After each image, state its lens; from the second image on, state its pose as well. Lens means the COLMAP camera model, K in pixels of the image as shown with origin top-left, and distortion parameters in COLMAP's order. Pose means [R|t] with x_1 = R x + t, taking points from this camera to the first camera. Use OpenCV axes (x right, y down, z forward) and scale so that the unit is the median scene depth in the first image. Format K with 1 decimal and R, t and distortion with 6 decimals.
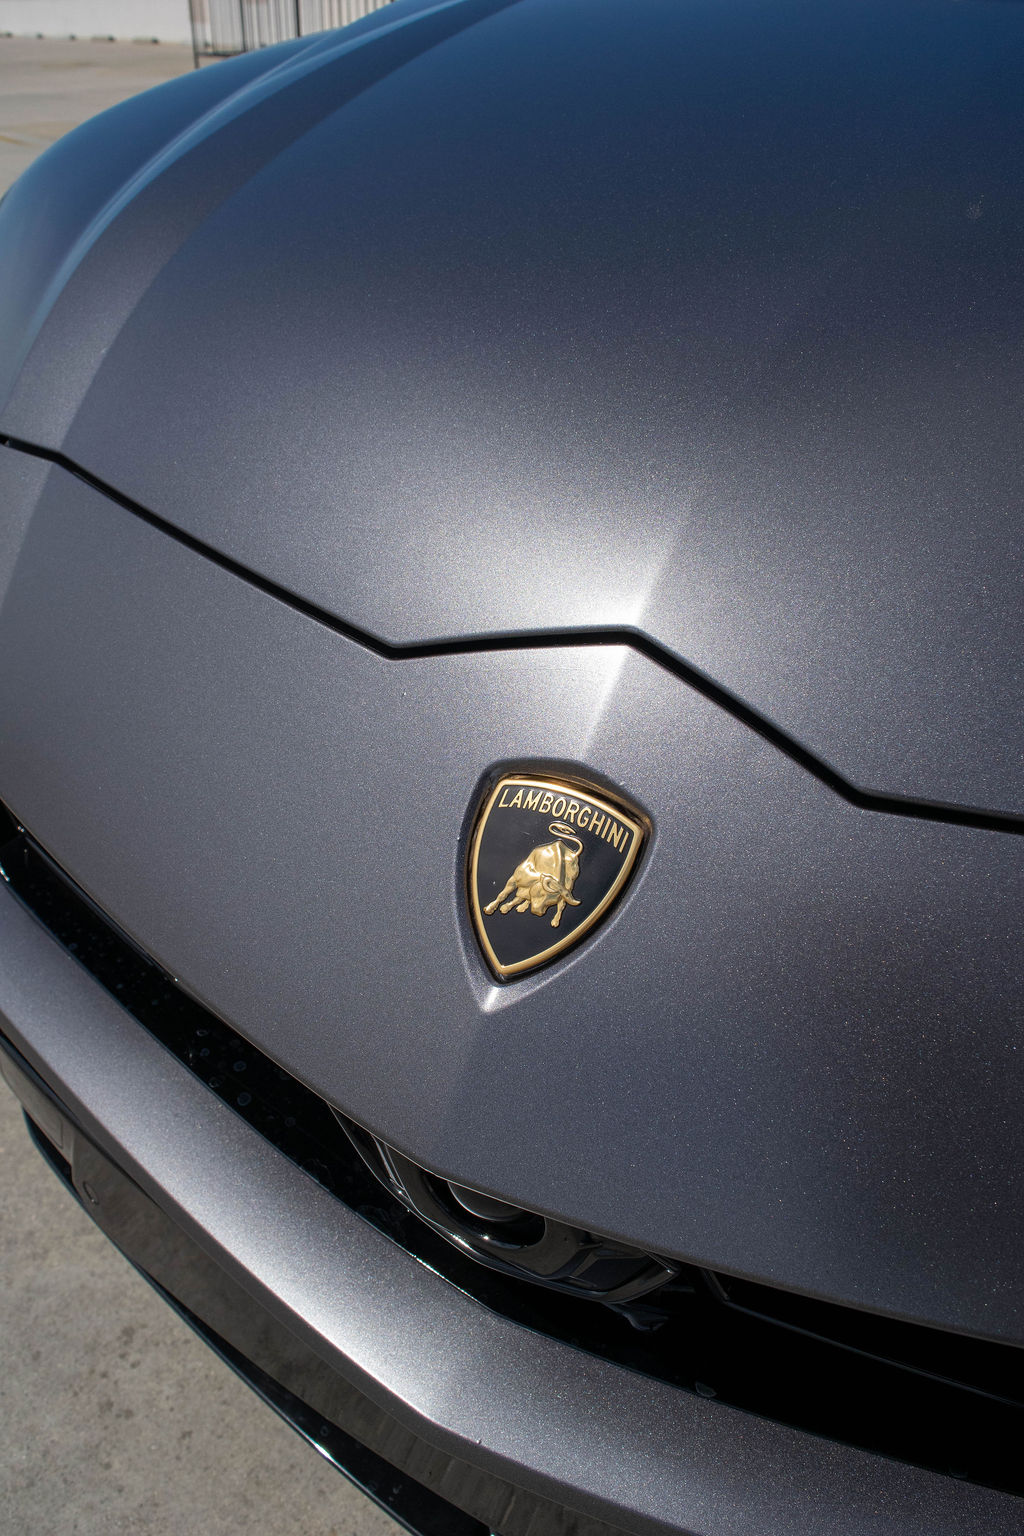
lens RADIAL K [[1222.7, 0, 508.9], [0, 1222.7, 775.8], [0, 0, 1]] dist [-0.090386, 0.018030]
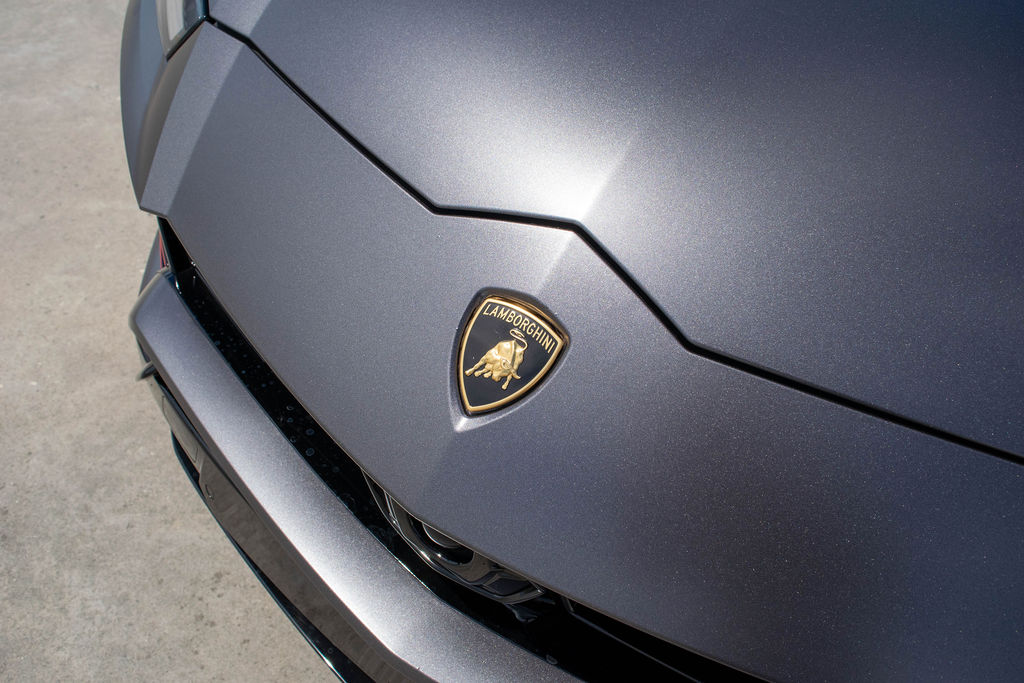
lens RADIAL K [[815.2, 0, 512.0], [0, 815.2, 341.5], [0, 0, 1]] dist [-0.090386, 0.018030]
pose [[0.987623, 0.155799, 0.018084, 0.014046], [-0.156841, 0.981915, 0.106037, -0.053449], [-0.001236, -0.107561, 0.994198, -0.110844]]
